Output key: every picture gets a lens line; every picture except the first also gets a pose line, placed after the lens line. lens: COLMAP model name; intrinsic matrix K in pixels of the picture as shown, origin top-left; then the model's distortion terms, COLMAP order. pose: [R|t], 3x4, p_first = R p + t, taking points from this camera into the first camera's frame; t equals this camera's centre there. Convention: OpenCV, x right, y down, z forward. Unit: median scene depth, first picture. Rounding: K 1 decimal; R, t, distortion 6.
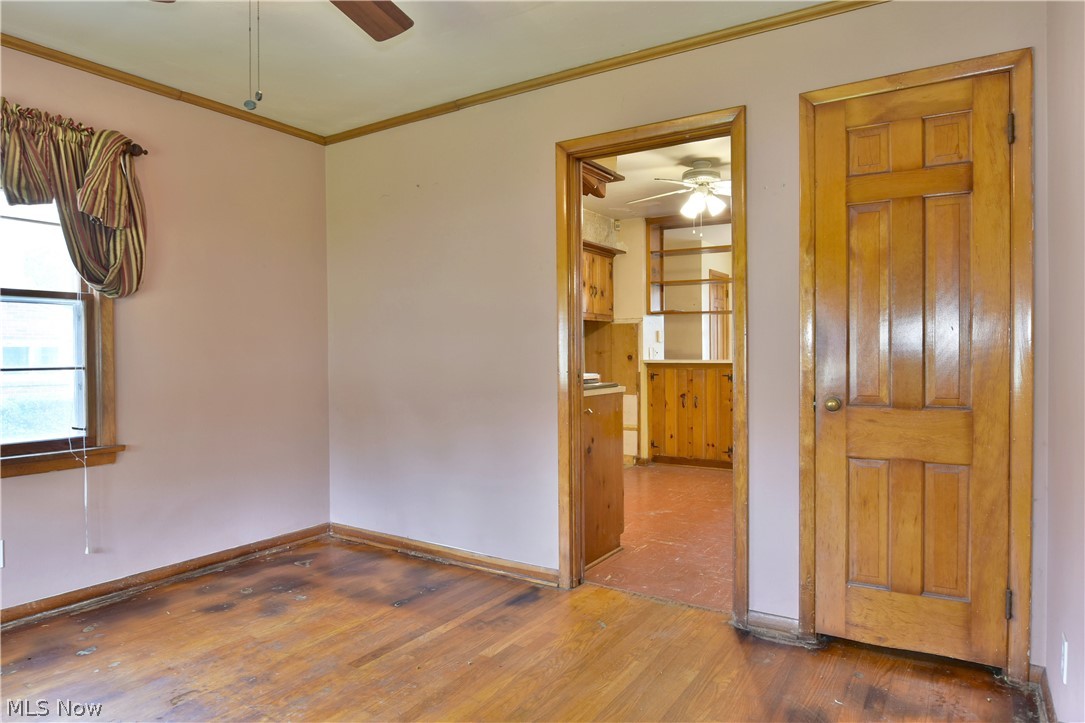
lens RADIAL K [[659.3, 0, 542.5], [0, 659.3, 361.5], [0, 0, 1]] dist [-0.015294, -0.001377]
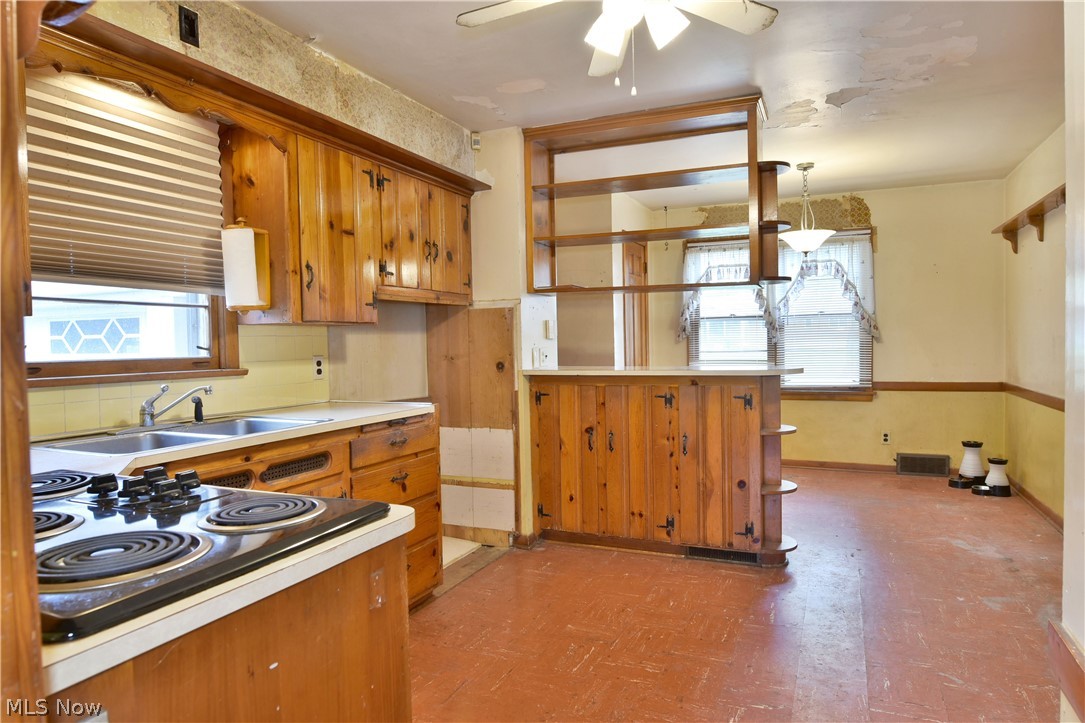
lens RADIAL K [[659.3, 0, 542.5], [0, 659.3, 361.5], [0, 0, 1]] dist [-0.015294, -0.001377]
pose [[0.986441, -0.019014, 0.163014, 0.074198], [0.013569, 0.999314, 0.034452, -0.030302], [-0.163557, -0.031773, 0.986022, 0.414545]]
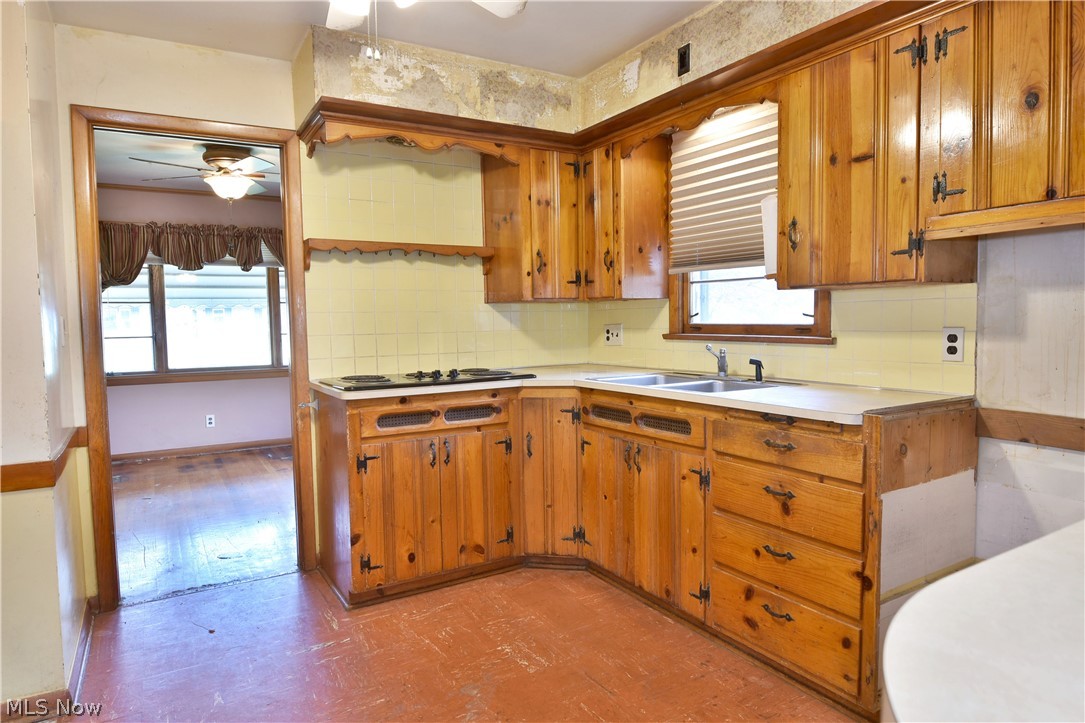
lens RADIAL K [[659.3, 0, 542.5], [0, 659.3, 361.5], [0, 0, 1]] dist [-0.015294, -0.001377]
pose [[-0.433712, 0.070385, -0.898299, 0.401755], [0.023955, 0.997493, 0.066591, -0.029747], [0.900733, 0.007363, -0.434310, 0.906922]]
